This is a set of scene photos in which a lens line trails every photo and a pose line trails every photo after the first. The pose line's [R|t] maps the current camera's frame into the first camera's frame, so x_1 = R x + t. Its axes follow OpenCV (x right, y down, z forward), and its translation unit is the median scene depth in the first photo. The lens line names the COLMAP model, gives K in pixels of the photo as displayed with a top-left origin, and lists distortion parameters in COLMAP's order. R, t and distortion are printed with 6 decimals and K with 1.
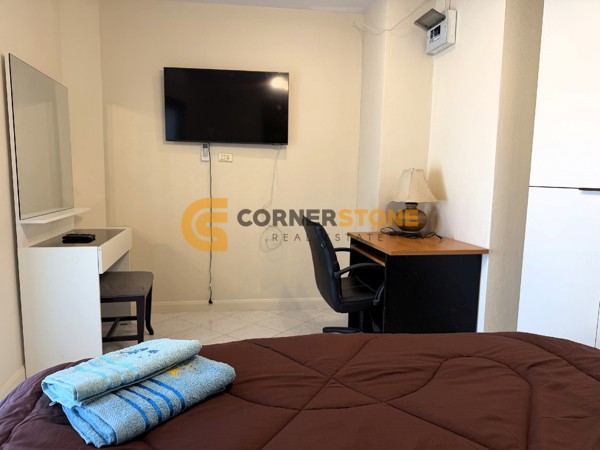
lens RADIAL K [[423.2, 0, 291.9], [0, 423.2, 233.0], [0, 0, 1]] dist [0.014927, -0.022890]
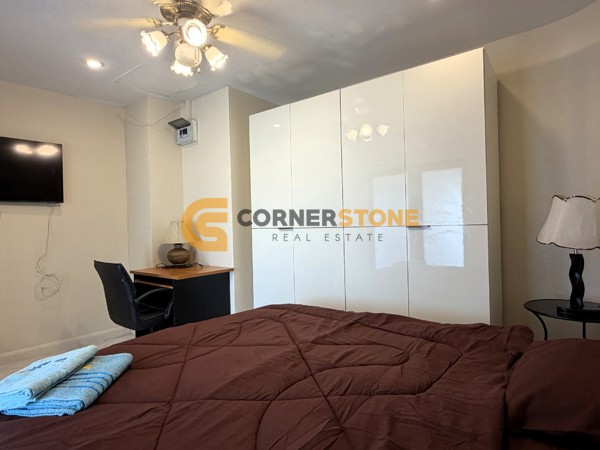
lens RADIAL K [[351.0, 0, 298.6], [0, 351.0, 224.2], [0, 0, 1]] dist [0.002824, 0.000219]
pose [[0.741267, -0.032684, 0.670414, -0.215299], [0.126889, 0.987627, -0.092150, 0.024540], [-0.659107, 0.153376, 0.736243, -0.155584]]
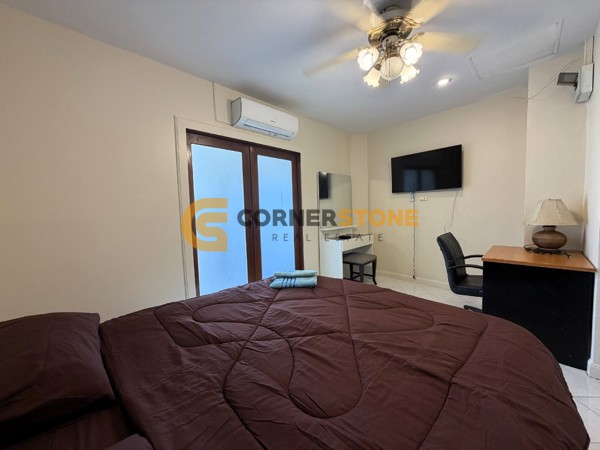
lens RADIAL K [[240.1, 0, 297.5], [0, 240.1, 225.9], [0, 0, 1]] dist [0.003545, -0.000296]
pose [[0.559232, 0.022779, -0.828699, 0.477940], [-0.068173, 0.997500, -0.018586, -0.007556], [0.826204, 0.066889, 0.559387, -0.016225]]
